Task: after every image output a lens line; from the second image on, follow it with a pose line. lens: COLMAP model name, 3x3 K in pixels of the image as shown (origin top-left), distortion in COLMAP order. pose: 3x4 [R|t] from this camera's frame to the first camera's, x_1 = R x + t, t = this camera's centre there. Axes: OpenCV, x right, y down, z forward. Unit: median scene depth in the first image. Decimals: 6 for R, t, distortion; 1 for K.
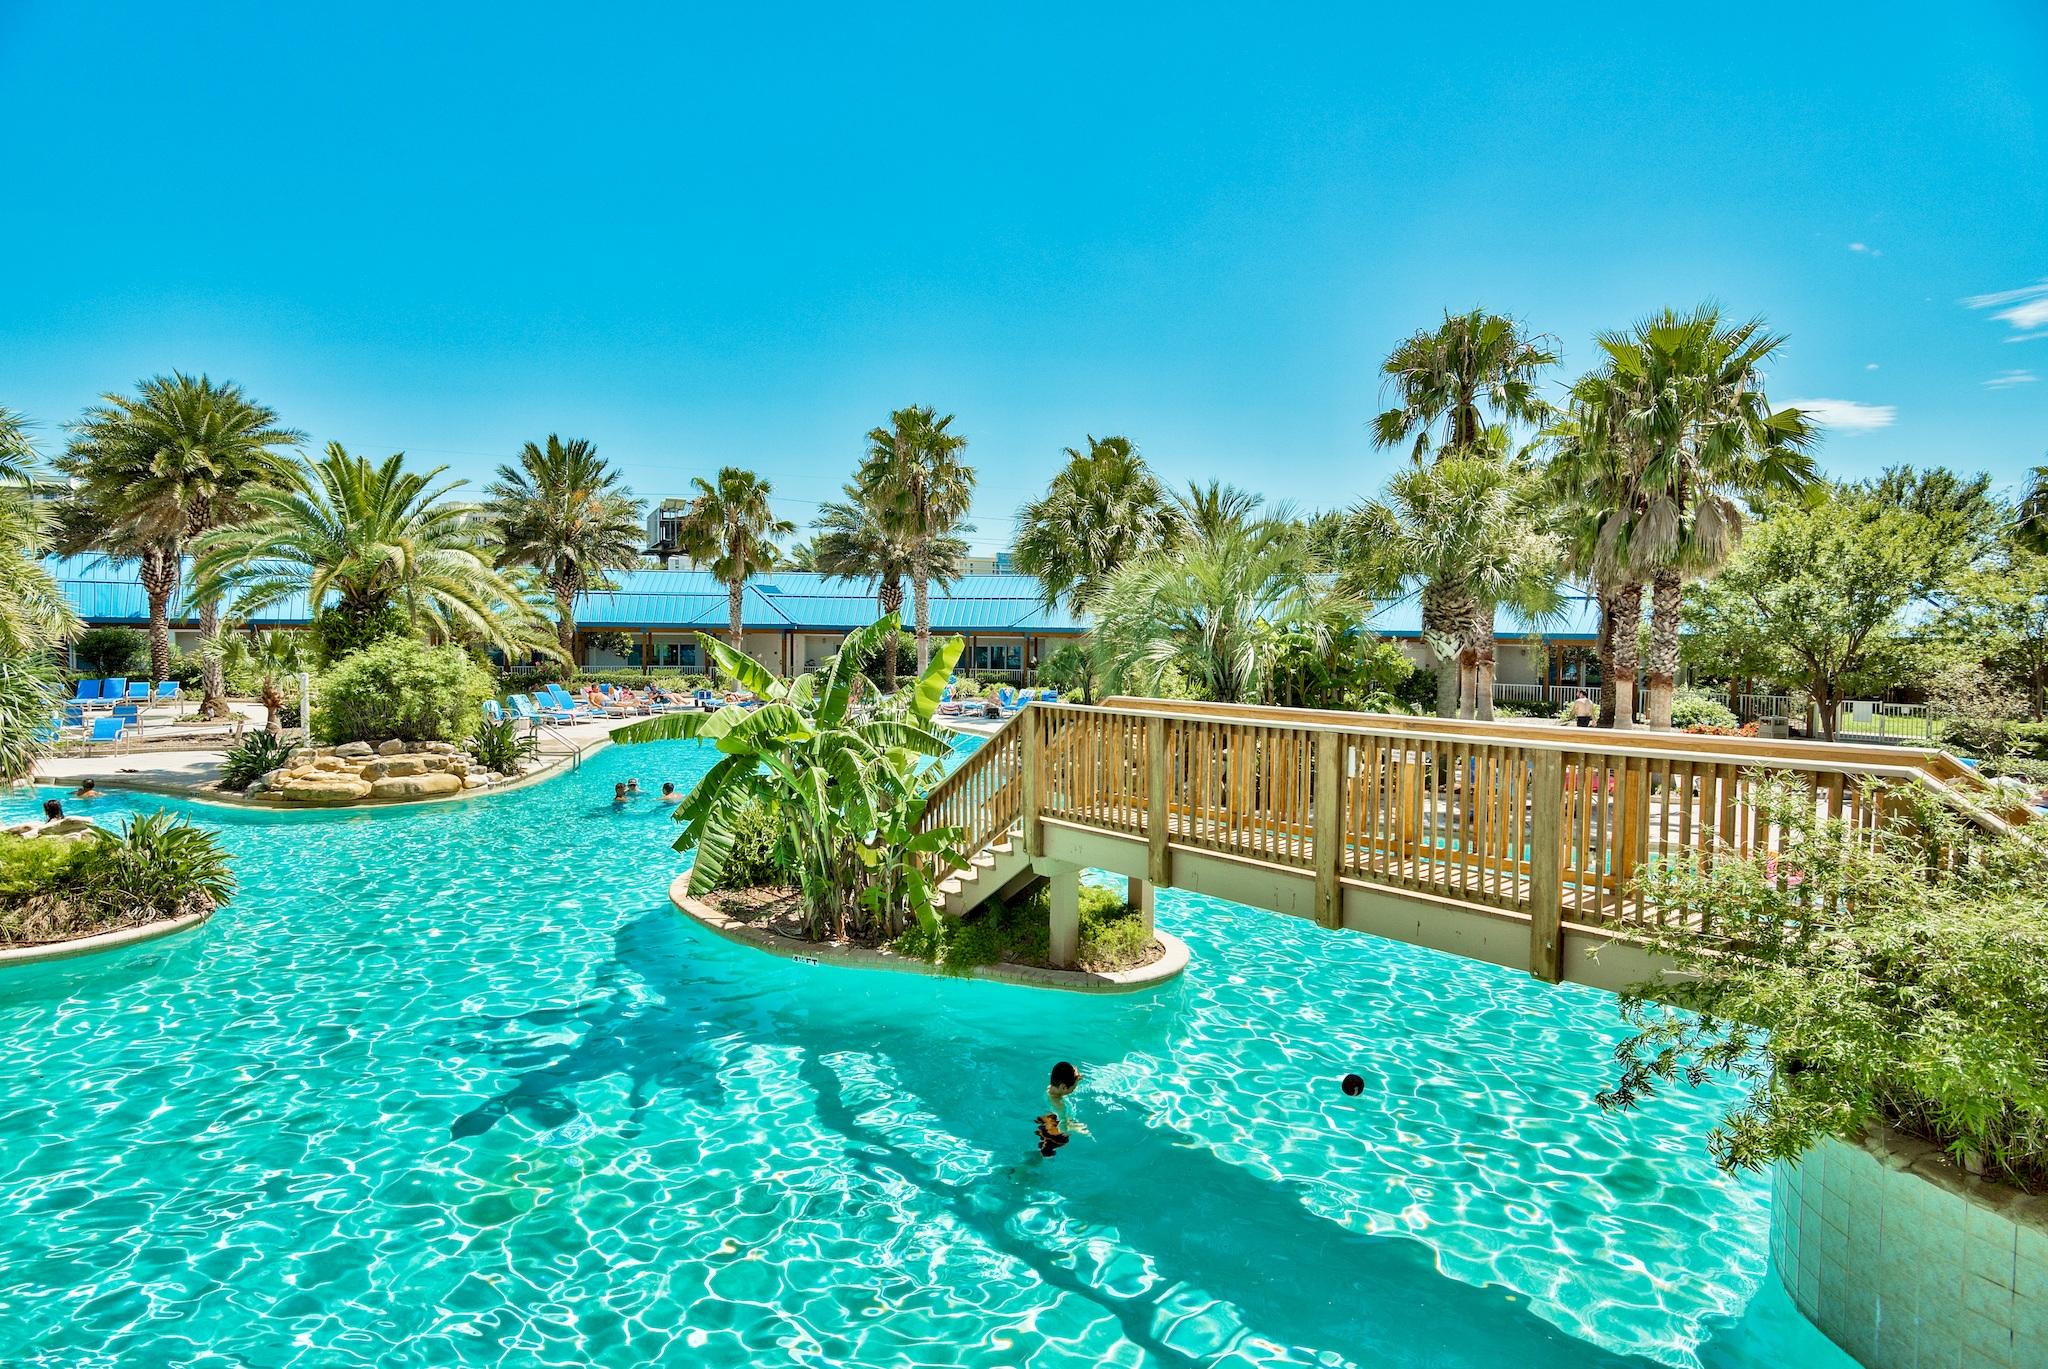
lens RADIAL K [[998.4, 0, 1024.0], [0, 998.4, 684.5], [0, 0, 1]] dist [-0.002315, -0.000276]
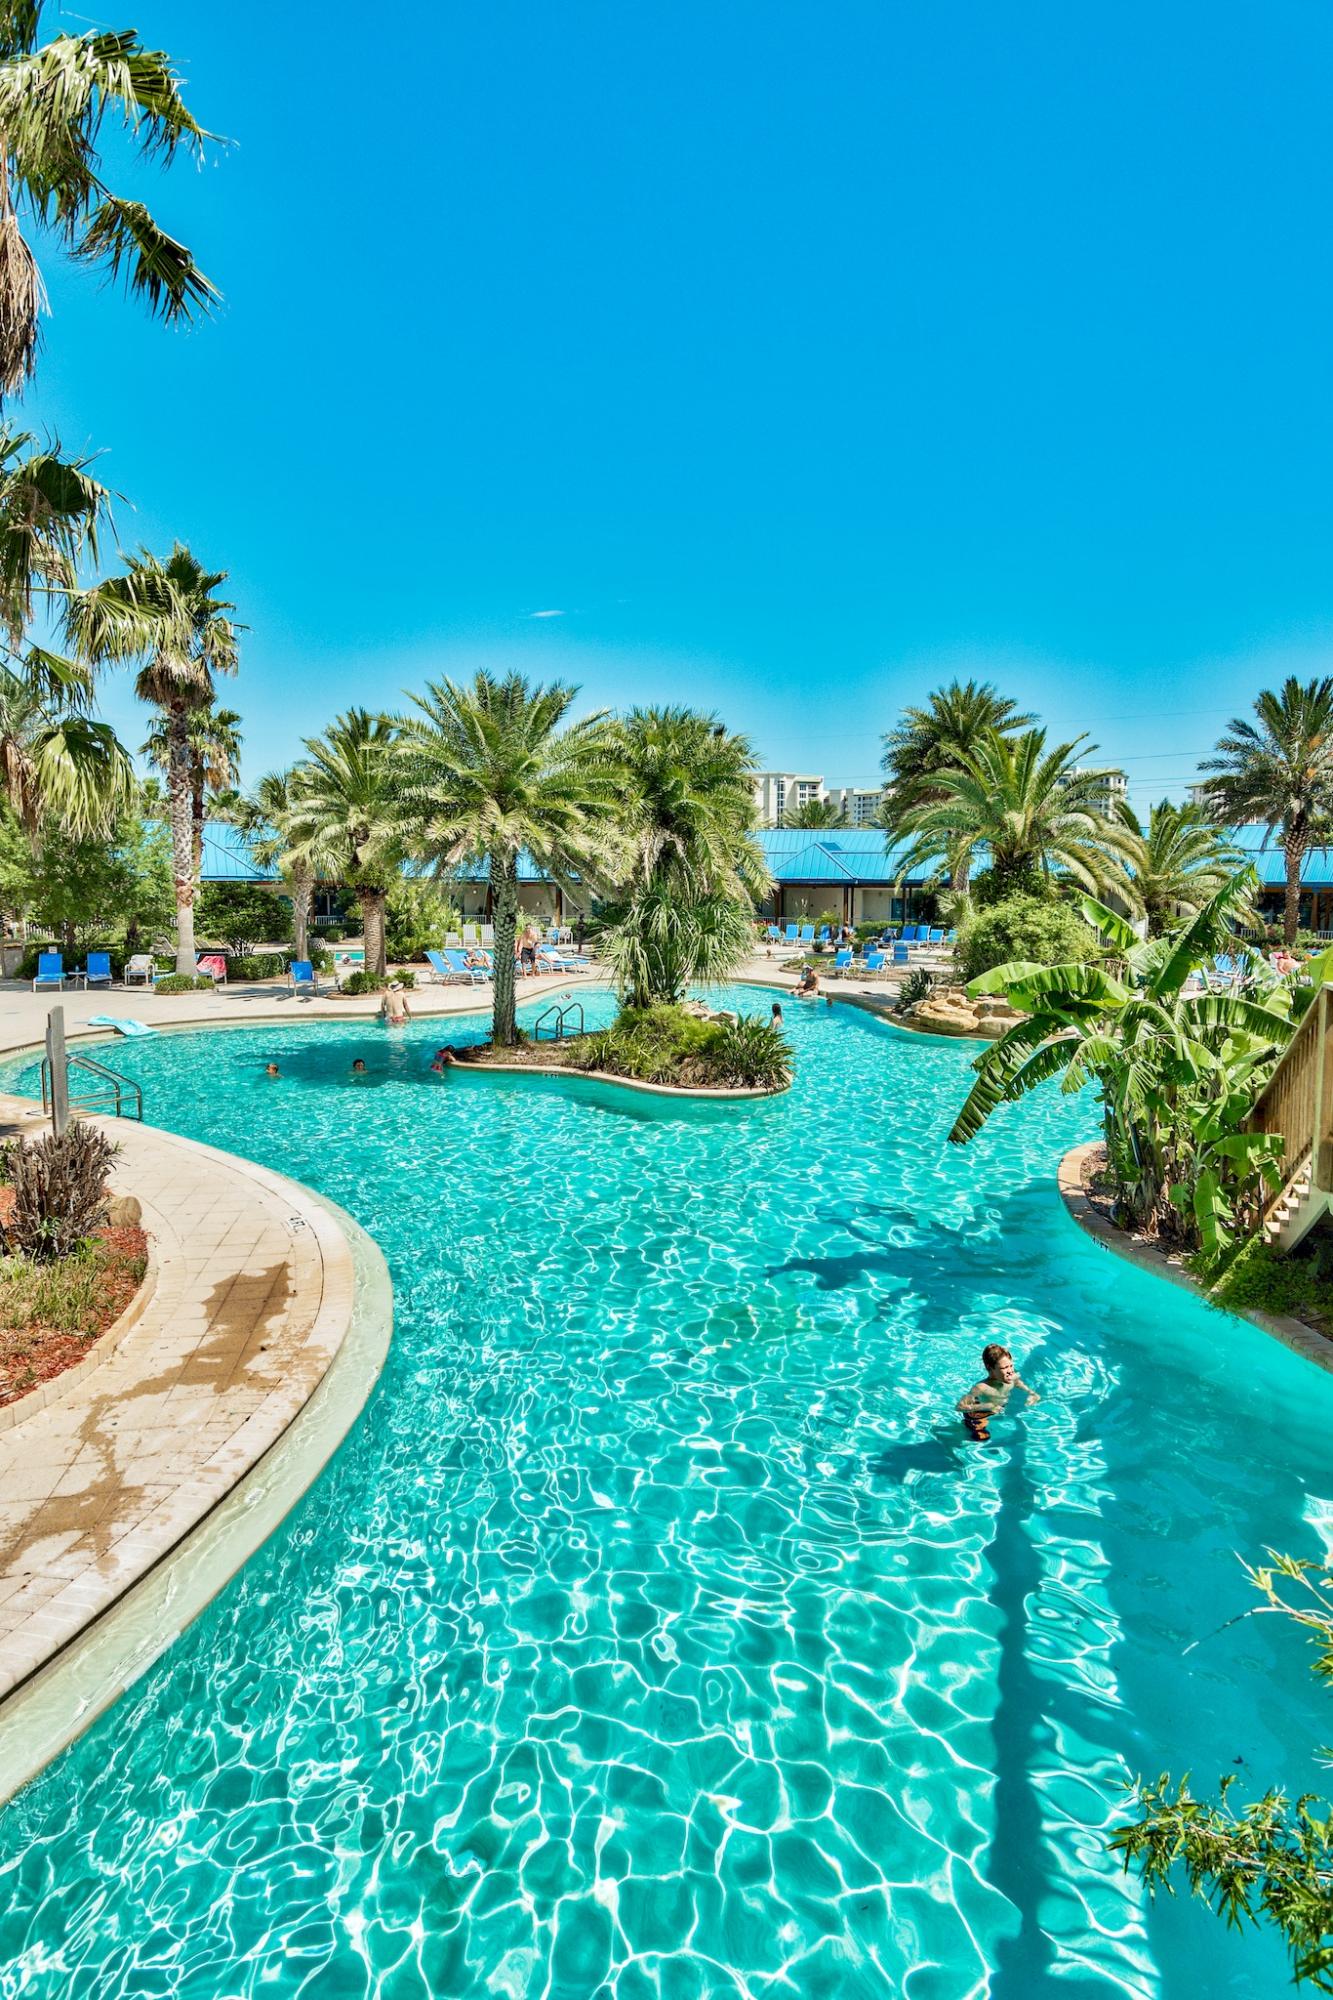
lens RADIAL K [[1036.9, 0, 709.5], [0, 1036.9, 1003.6], [0, 0, 1]] dist [-0.003067, -0.000327]
pose [[0.508394, 0.097358, -0.855603, 0.215217], [-0.051594, 0.995247, 0.082591, -0.003862], [0.859578, 0.002155, 0.511001, 0.103632]]
